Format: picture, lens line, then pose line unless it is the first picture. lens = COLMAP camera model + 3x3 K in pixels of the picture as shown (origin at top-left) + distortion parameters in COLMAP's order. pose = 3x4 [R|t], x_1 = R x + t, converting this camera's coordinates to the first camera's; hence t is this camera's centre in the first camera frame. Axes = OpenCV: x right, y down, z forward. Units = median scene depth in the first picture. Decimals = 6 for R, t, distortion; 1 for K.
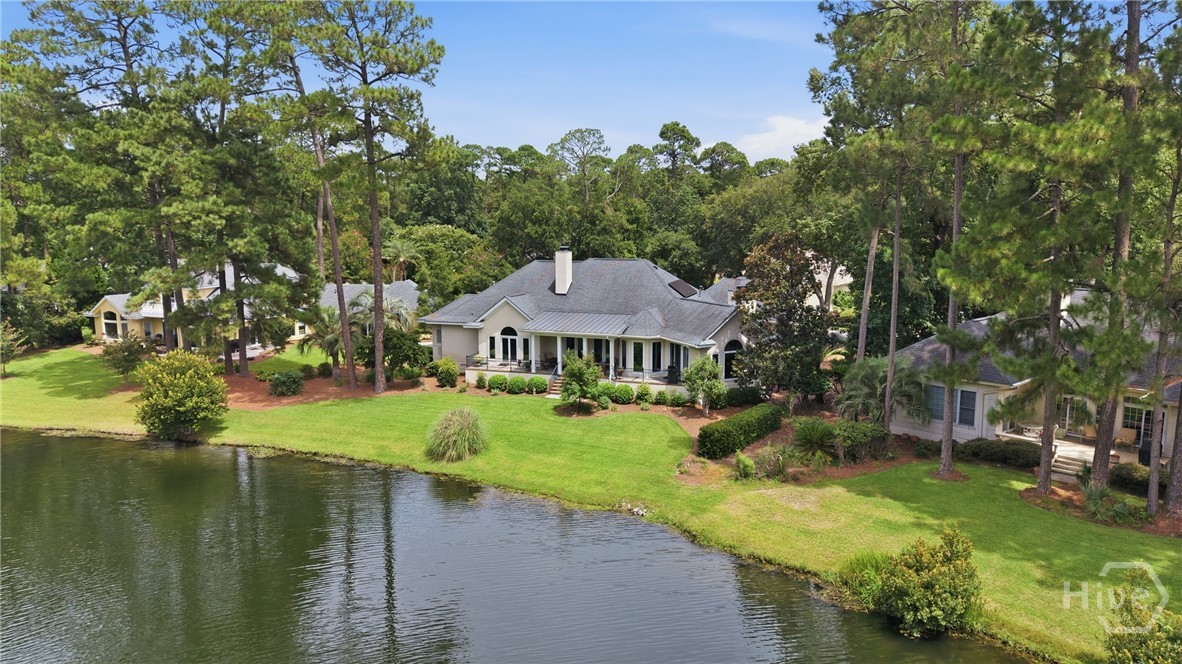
lens RADIAL K [[817.8, 0, 605.3], [0, 817.8, 332.6], [0, 0, 1]] dist [0.039283, -0.000618]
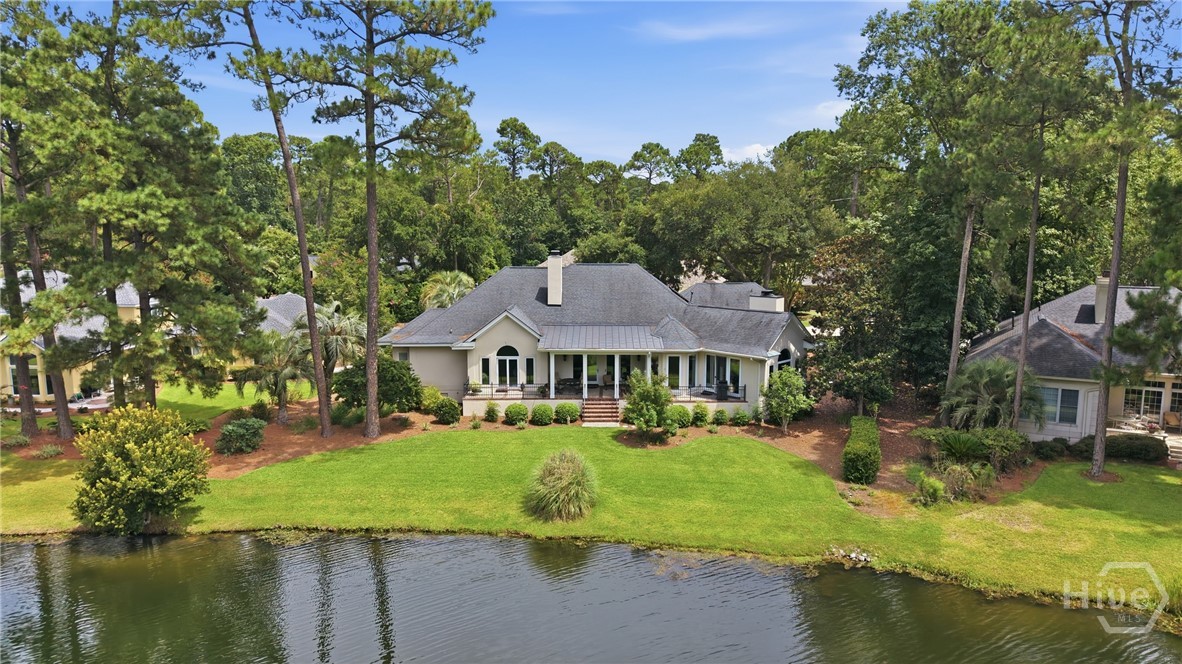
lens RADIAL K [[800.0, 0, 597.1], [0, 800.0, 334.5], [0, 0, 1]] dist [0.017329, 0.000022]
pose [[0.937002, -0.045024, 0.346409, -0.341749], [0.043685, 0.998977, 0.011675, -0.026110], [-0.346581, 0.004193, 0.938011, 0.203690]]
